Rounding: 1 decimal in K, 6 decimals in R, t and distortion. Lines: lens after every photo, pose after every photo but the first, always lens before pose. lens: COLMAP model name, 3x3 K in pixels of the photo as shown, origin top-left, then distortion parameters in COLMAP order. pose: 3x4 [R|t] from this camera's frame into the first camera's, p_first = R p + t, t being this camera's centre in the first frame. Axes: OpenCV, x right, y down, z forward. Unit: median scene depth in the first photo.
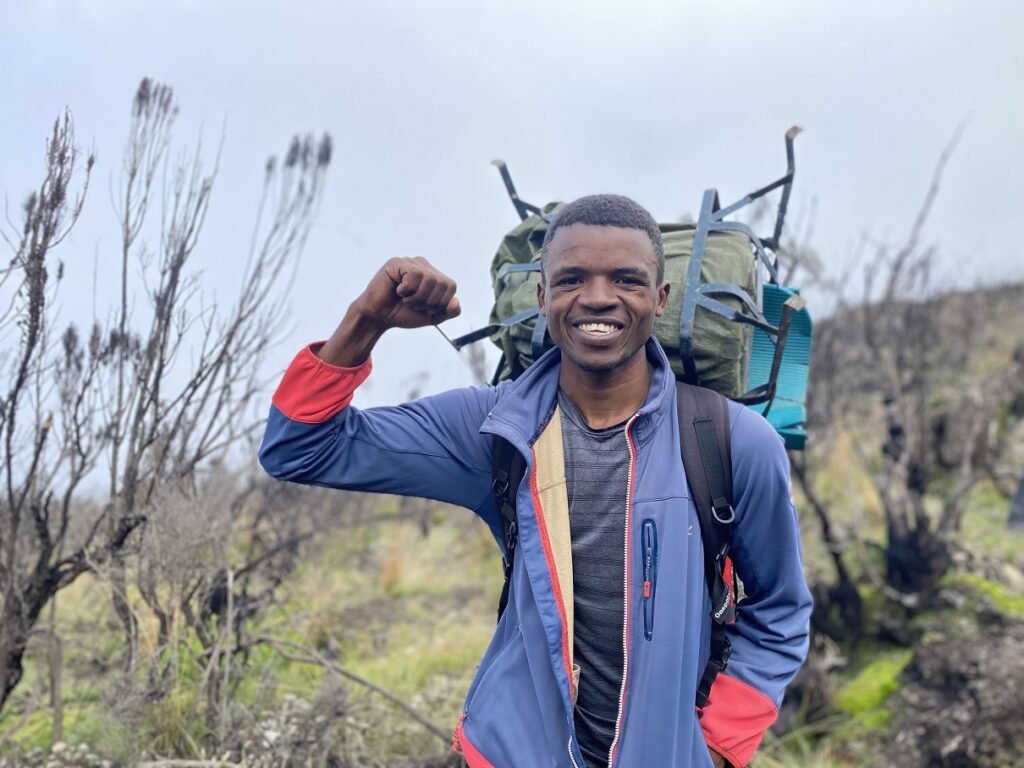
lens RADIAL K [[780.3, 0, 519.6], [0, 780.3, 383.5], [0, 0, 1]] dist [0.016147, -0.019953]
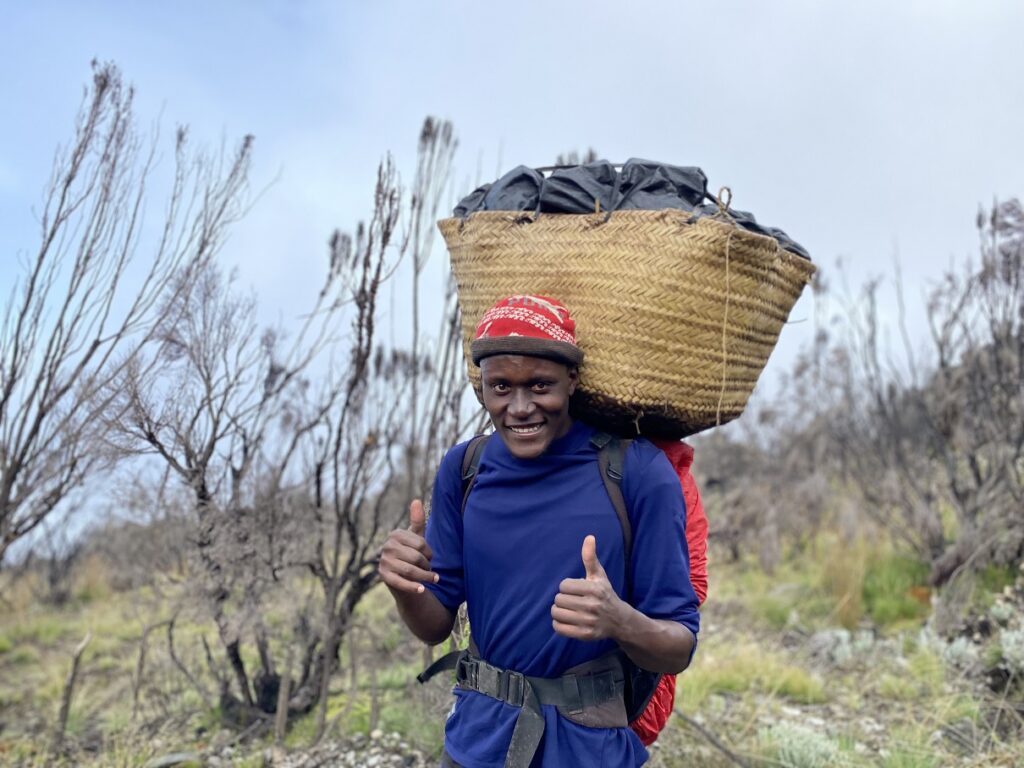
lens RADIAL K [[780.3, 0, 518.7], [0, 780.3, 383.7], [0, 0, 1]] dist [0.016147, -0.019953]
pose [[0.961133, -0.019832, -0.275372, -0.075844], [0.018432, 0.999801, -0.007672, -0.012369], [0.275470, 0.002299, 0.961307, -0.000396]]
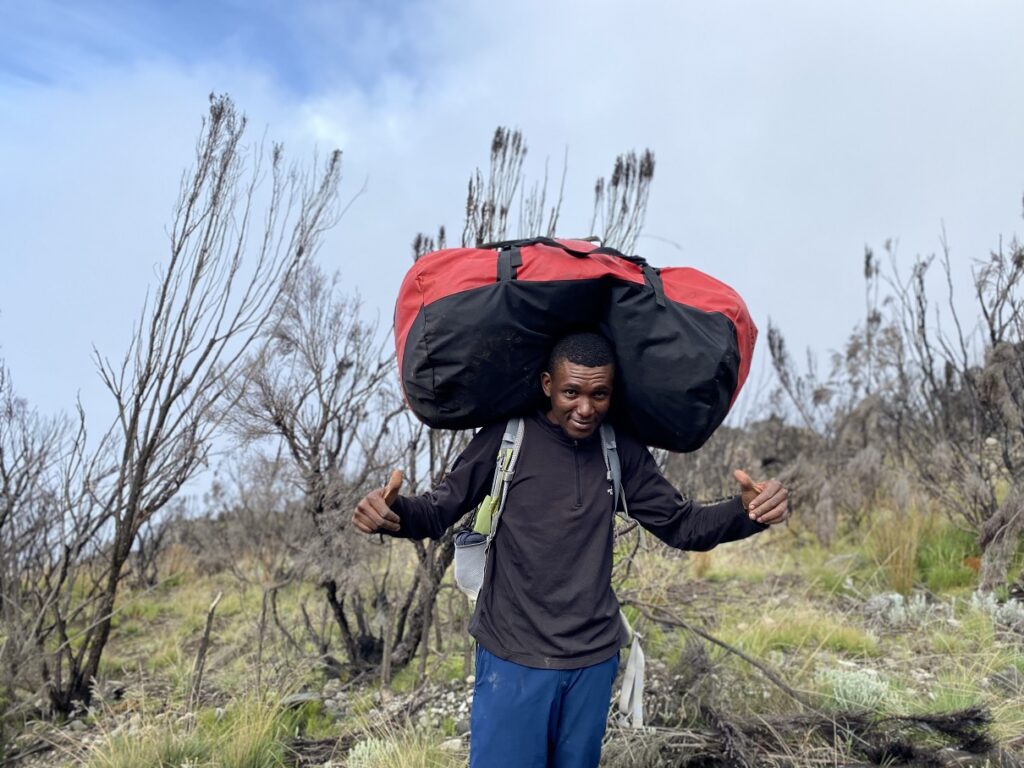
lens RADIAL K [[780.3, 0, 517.8], [0, 780.3, 380.5], [0, 0, 1]] dist [0.016147, -0.019953]
pose [[0.940578, -0.039752, -0.337243, -0.071612], [0.041620, 0.999132, -0.001691, -0.003532], [0.337018, -0.012445, 0.941416, -0.122147]]
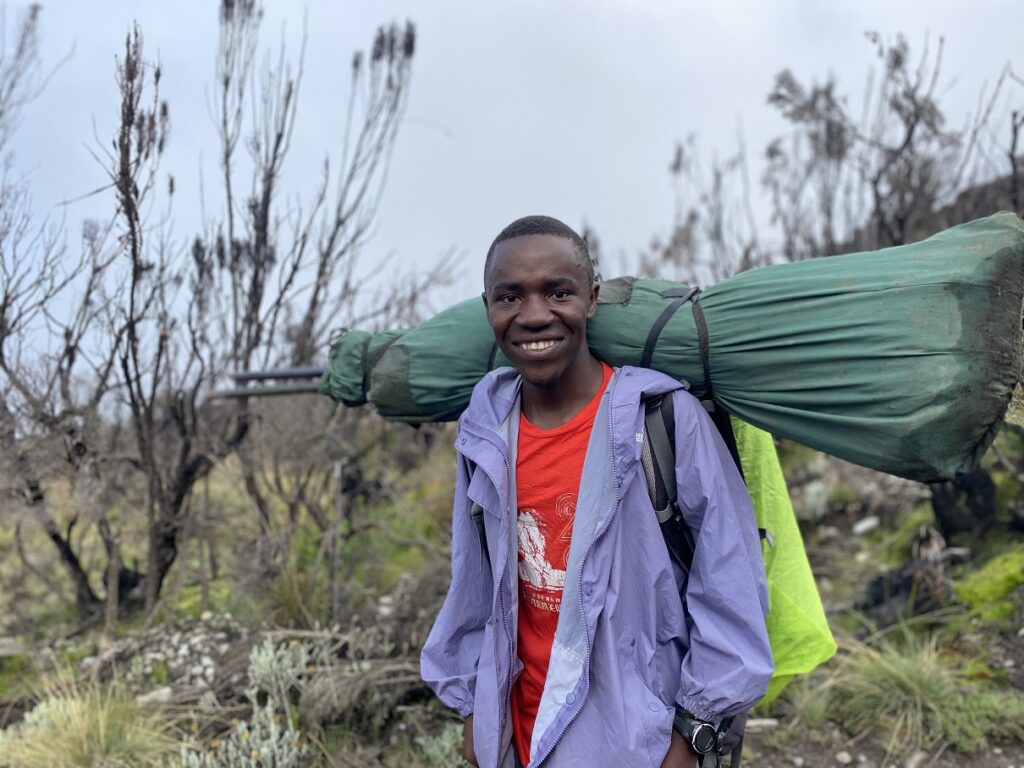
lens RADIAL K [[780.3, 0, 518.7], [0, 780.3, 377.5], [0, 0, 1]] dist [0.016147, -0.019953]
pose [[0.983019, -0.027296, -0.181463, 0.061147], [0.051018, 0.990542, 0.127374, 0.002106], [0.176270, -0.134469, 0.975114, 0.019736]]
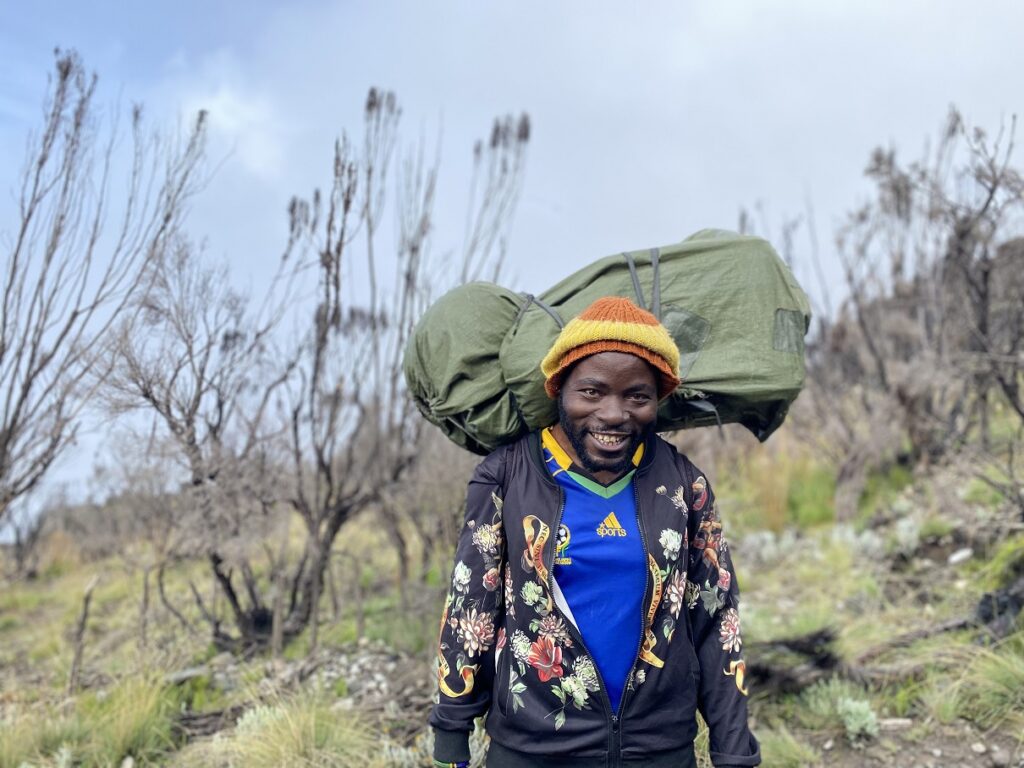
lens RADIAL K [[780.3, 0, 520.0], [0, 780.3, 379.7], [0, 0, 1]] dist [0.016147, -0.019953]
pose [[0.973890, -0.061984, -0.218396, -0.039495], [0.074061, 0.996120, 0.047546, 0.004739], [0.214601, -0.062479, 0.974701, -0.125917]]
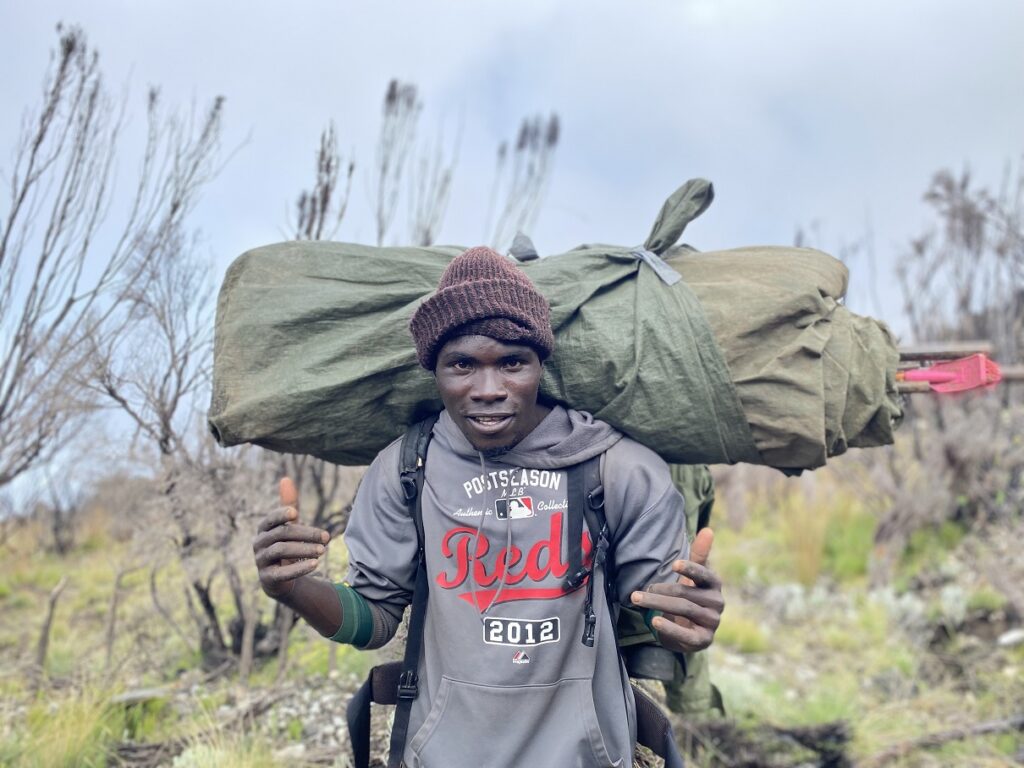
lens RADIAL K [[780.3, 0, 517.9], [0, 780.3, 376.3], [0, 0, 1]] dist [0.016147, -0.019953]
pose [[0.957804, 0.001750, -0.287416, 0.004450], [0.009080, 0.999298, 0.036343, -0.014819], [0.287278, -0.037419, 0.957116, -0.013939]]
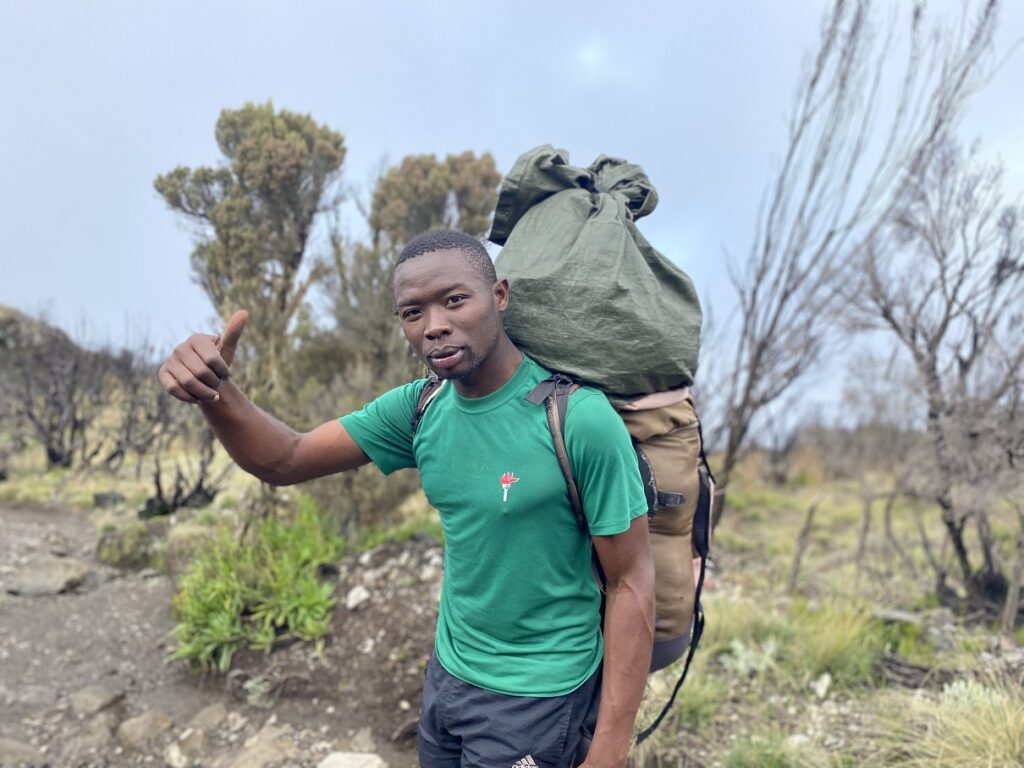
lens RADIAL K [[780.3, 0, 512.8], [0, 780.3, 381.0], [0, 0, 1]] dist [0.016147, -0.019953]
pose [[0.423743, 0.066703, -0.903323, -0.059253], [0.025364, 0.996020, 0.085446, 0.021860], [0.905427, -0.059119, 0.420364, -0.064092]]
